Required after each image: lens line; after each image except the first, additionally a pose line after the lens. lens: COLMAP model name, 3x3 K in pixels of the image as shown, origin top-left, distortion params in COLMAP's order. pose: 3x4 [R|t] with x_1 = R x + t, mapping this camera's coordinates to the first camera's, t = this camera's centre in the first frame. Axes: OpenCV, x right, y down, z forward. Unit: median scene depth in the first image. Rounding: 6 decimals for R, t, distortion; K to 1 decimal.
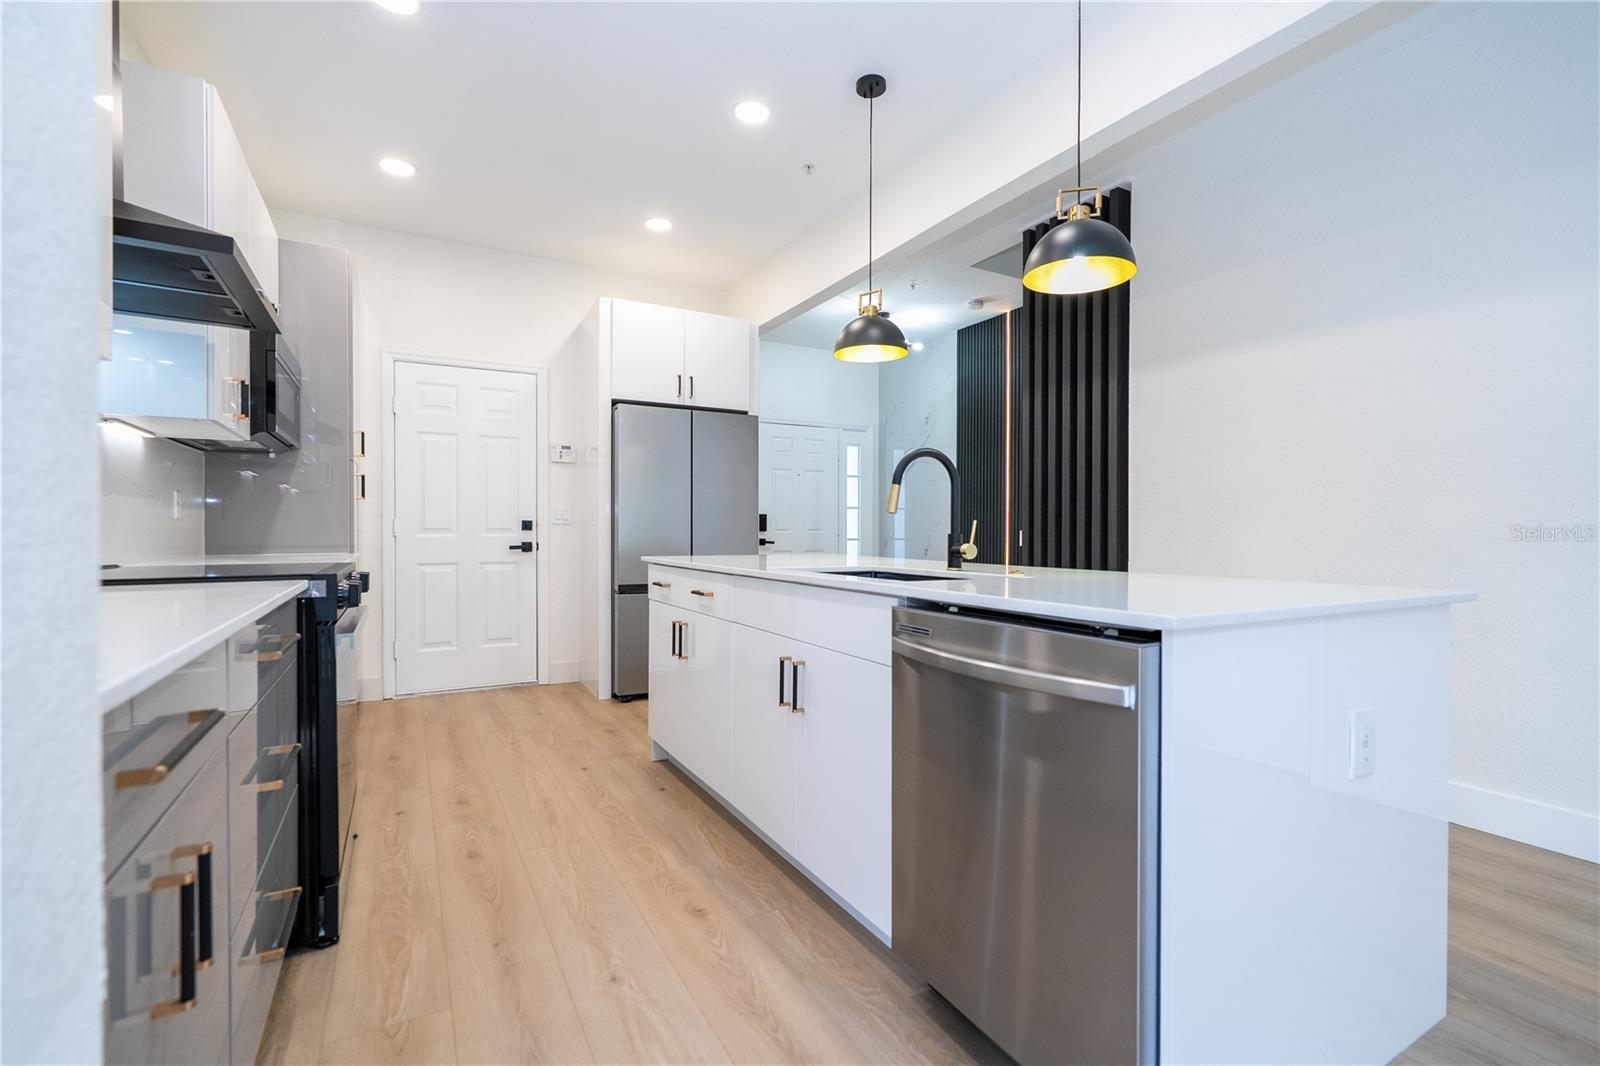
lens RADIAL K [[721.3, 0, 806.9], [0, 721.3, 537.3], [0, 0, 1]] dist [-0.007664, 0.002944]
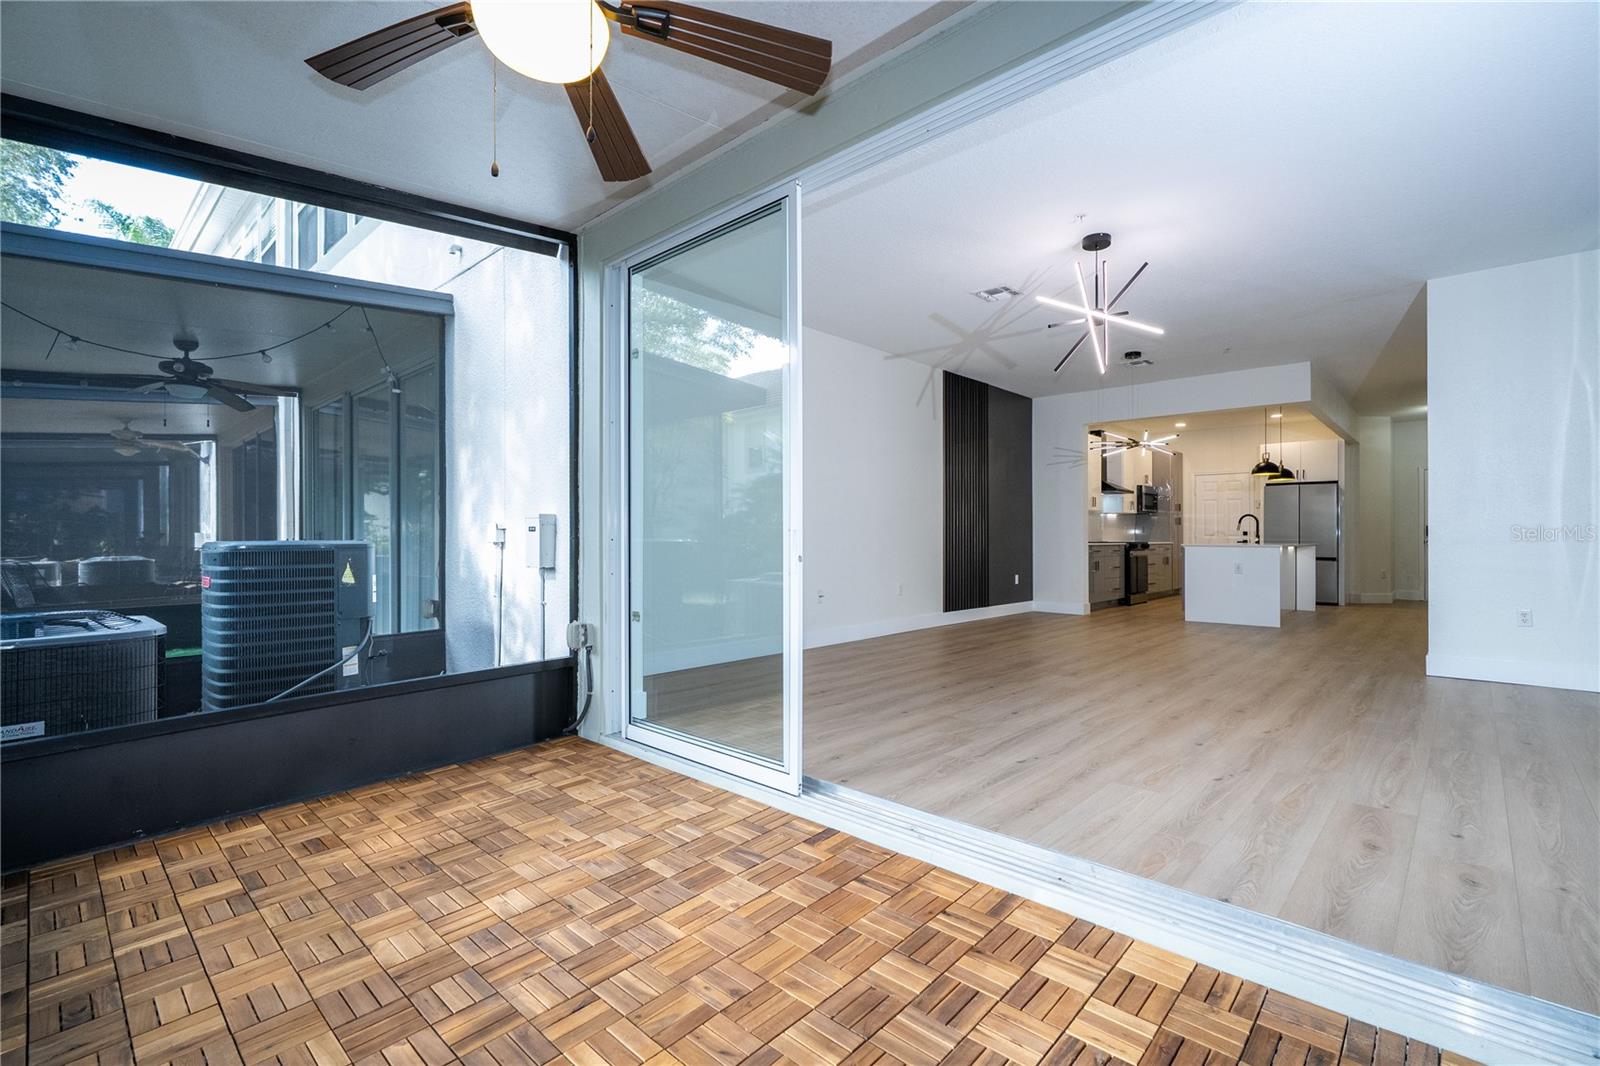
lens RADIAL K [[721.3, 0, 807.5], [0, 721.3, 534.3], [0, 0, 1]] dist [-0.007664, 0.002944]
pose [[0.313586, -0.005365, -0.949545, 1.577785], [-0.009840, 0.999912, -0.008899, 0.024765], [0.949509, 0.012134, 0.313505, -1.283197]]
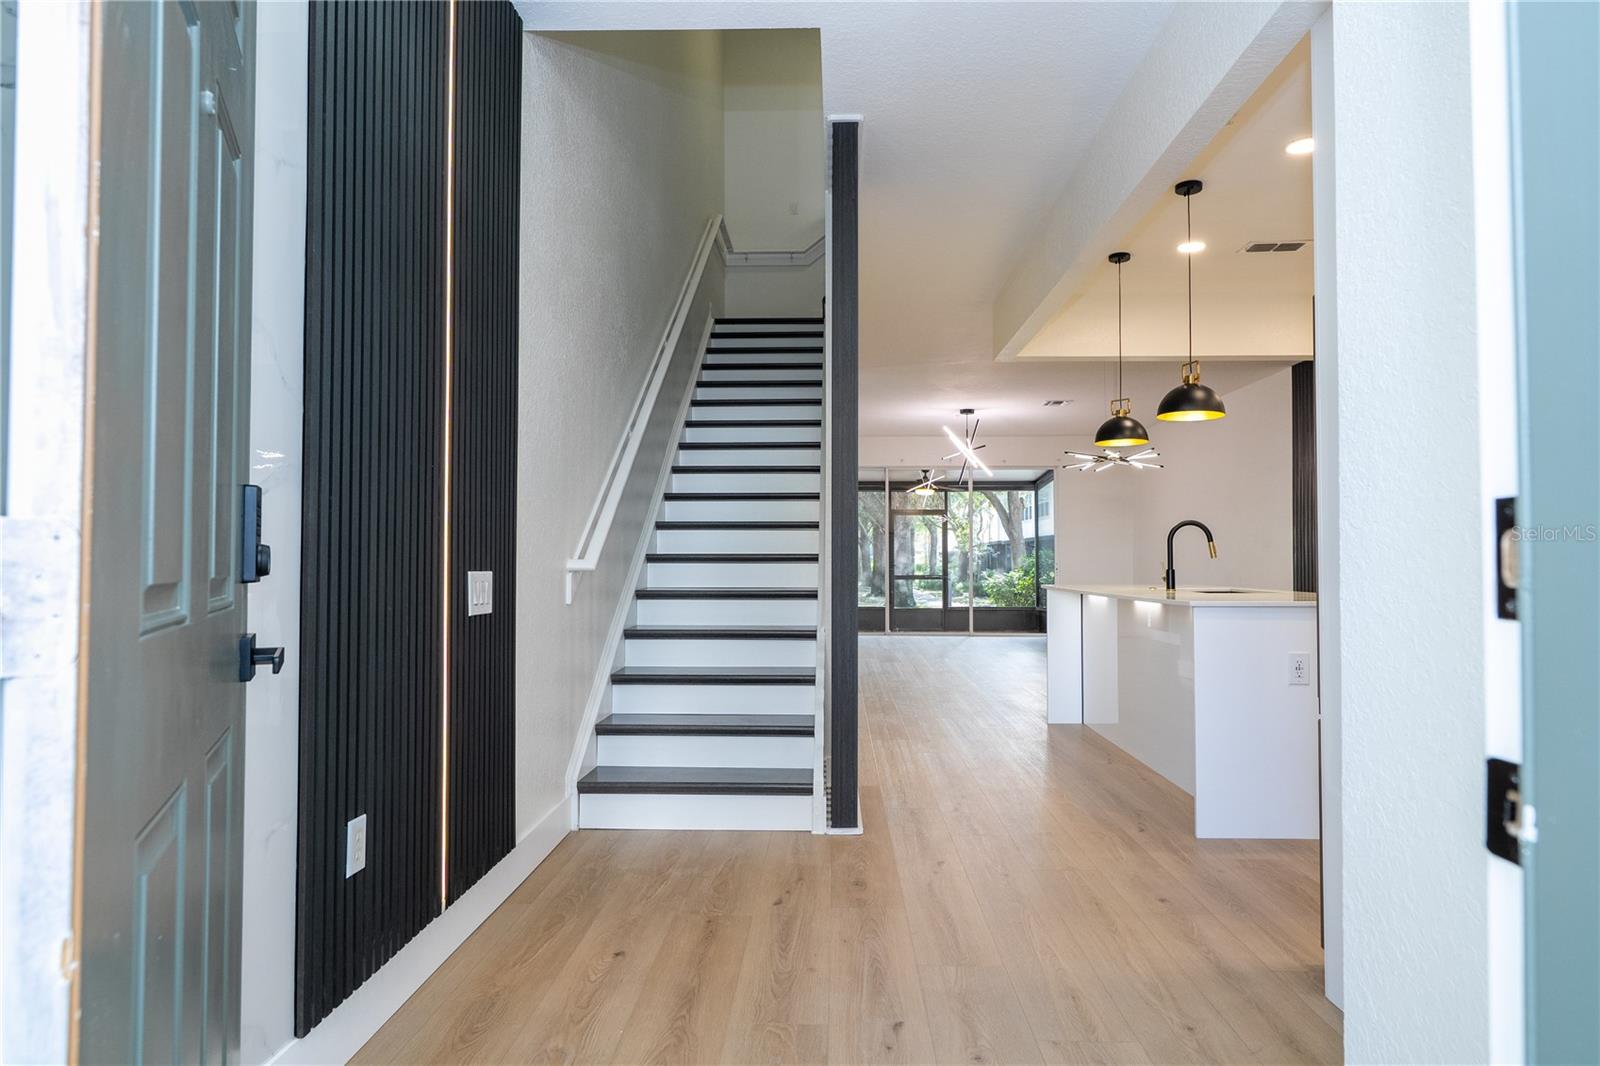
lens RADIAL K [[938.6, 0, 805.6], [0, 938.6, 538.1], [0, 0, 1]] dist [-0.005710, -0.000849]
pose [[-0.859573, 0.003558, 0.511001, -0.095344], [-0.003622, 0.999908, -0.013054, -0.024389], [-0.511001, -0.013072, -0.859481, 1.671053]]
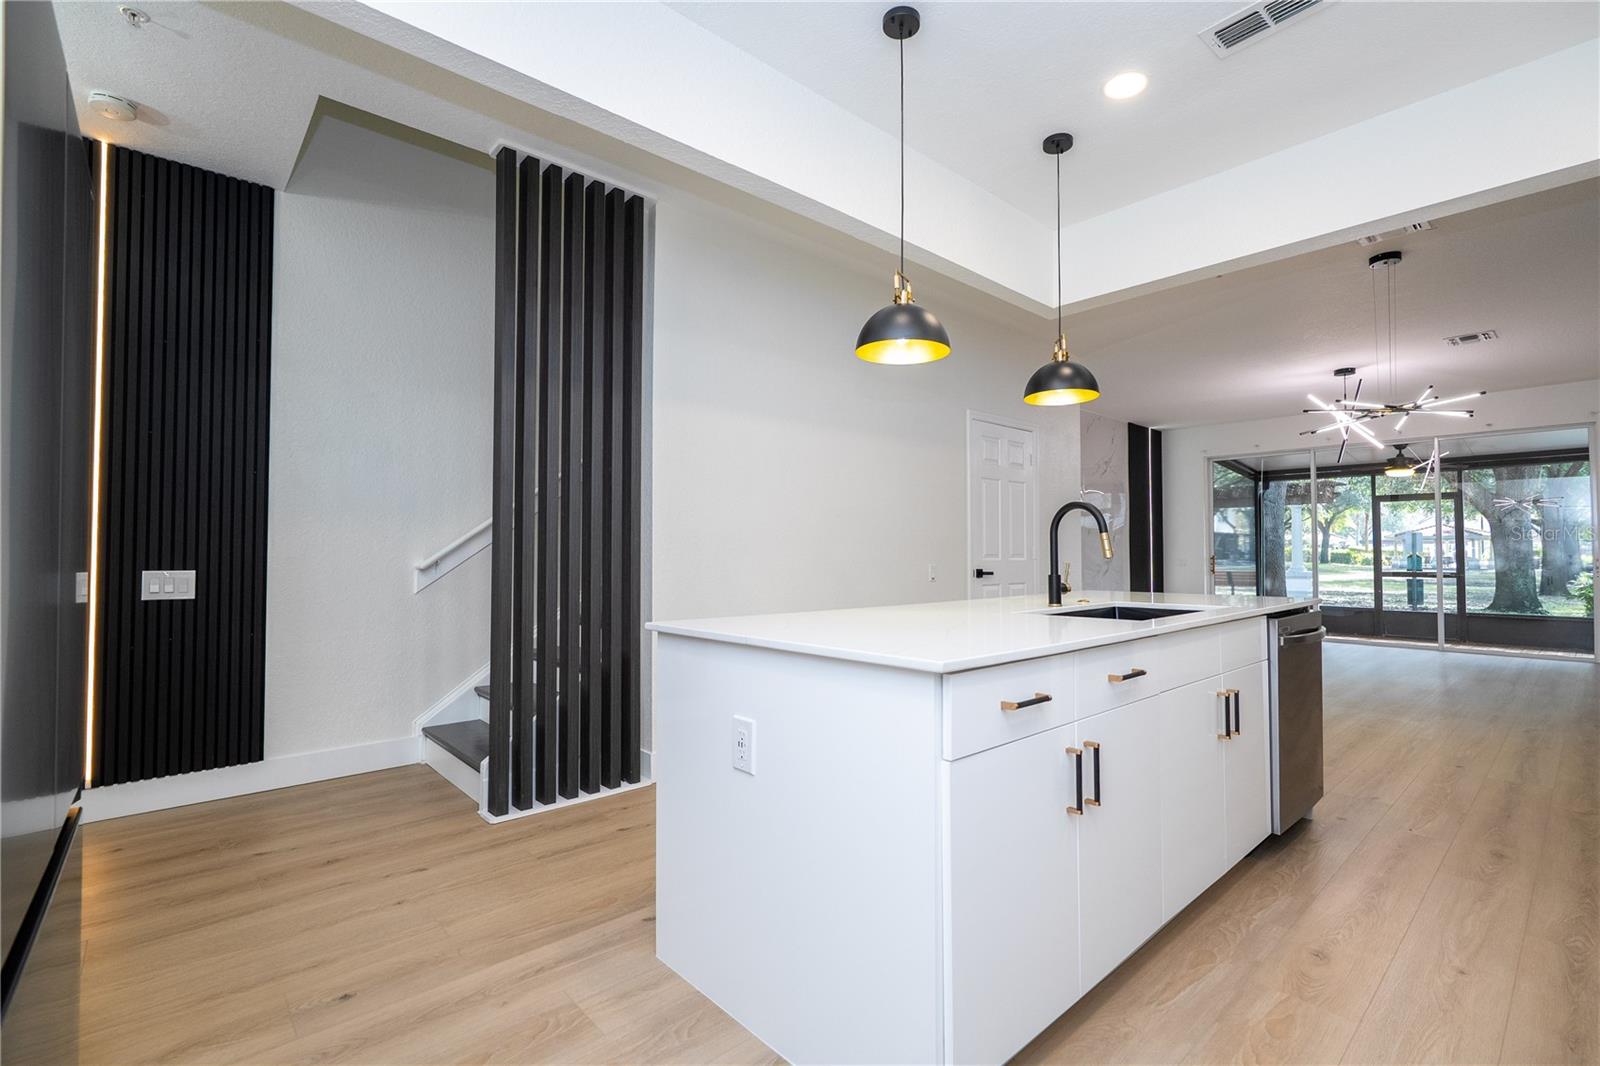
lens RADIAL K [[721.3, 0, 806.2], [0, 721.3, 537.8], [0, 0, 1]] dist [-0.007664, 0.002944]
pose [[-0.224440, 0.014947, 0.974373, -0.420433], [0.007777, 0.999878, -0.013547, -0.027040], [-0.974457, 0.004537, -0.224529, 0.823091]]
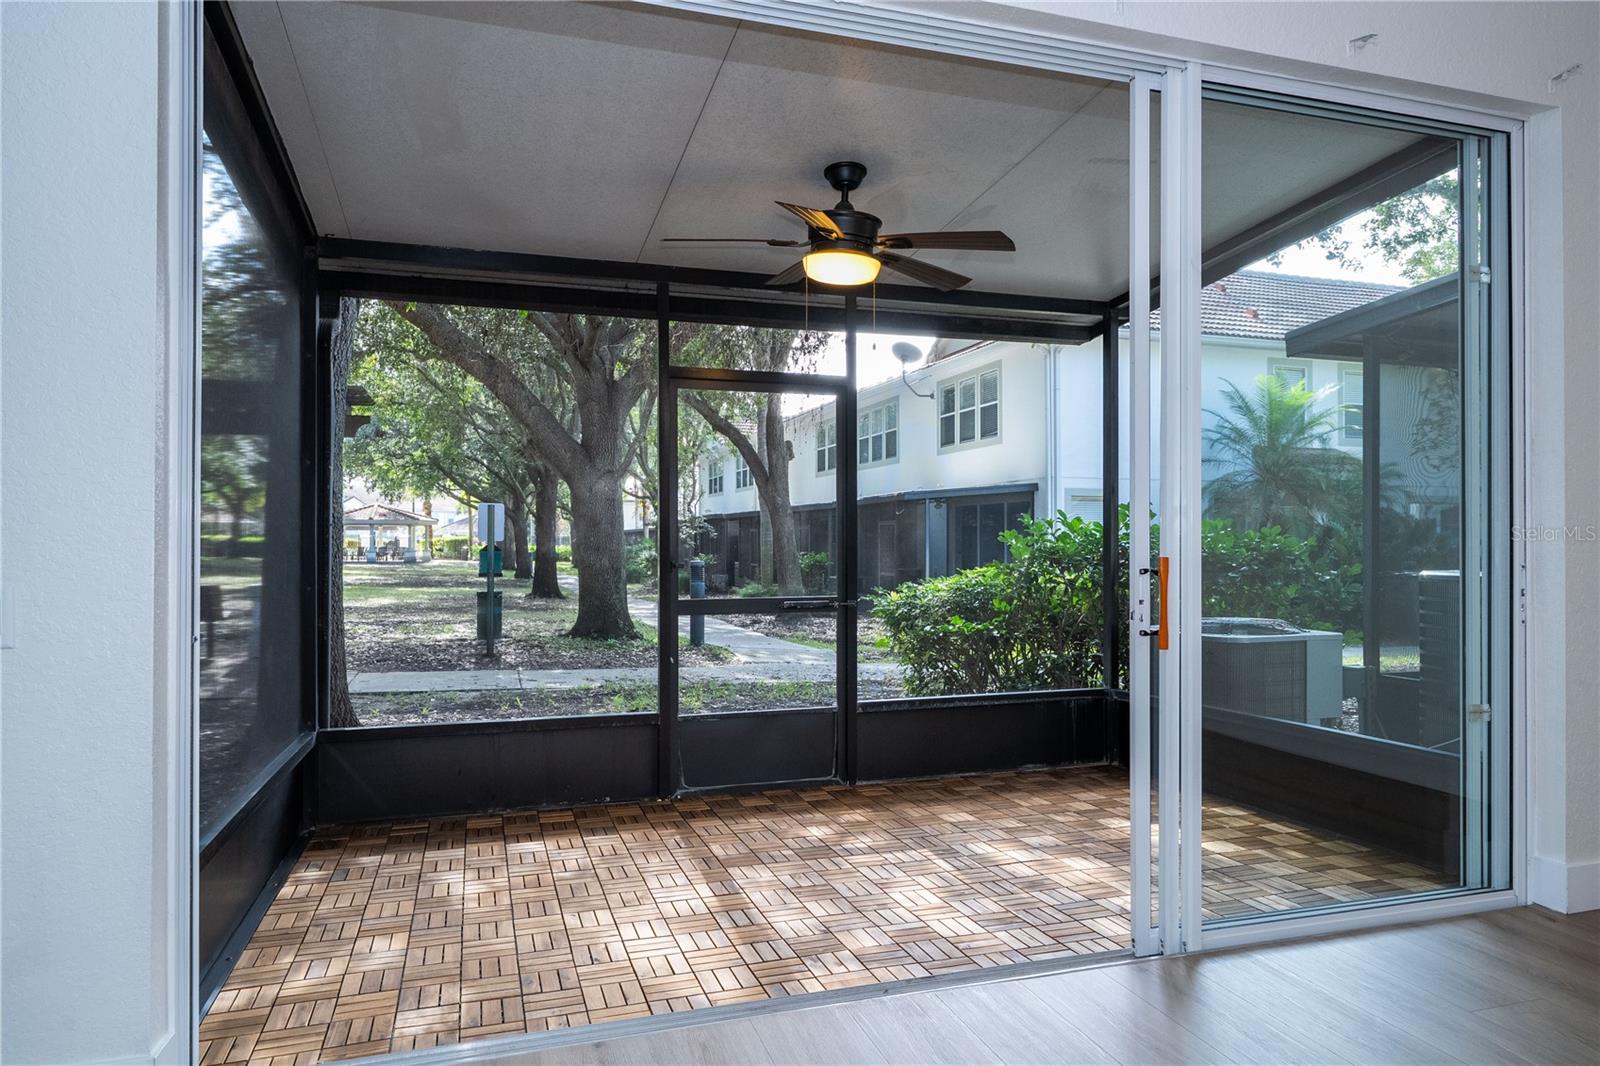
lens RADIAL K [[1028.5, 0, 805.2], [0, 1028.5, 524.9], [0, 0, 1]] dist [-0.005959, -0.000268]
pose [[-0.980497, 0.000987, 0.196529, 1.052453], [0.000066, 0.999989, -0.004690, -0.010486], [-0.196532, -0.004585, -0.980487, -0.443293]]
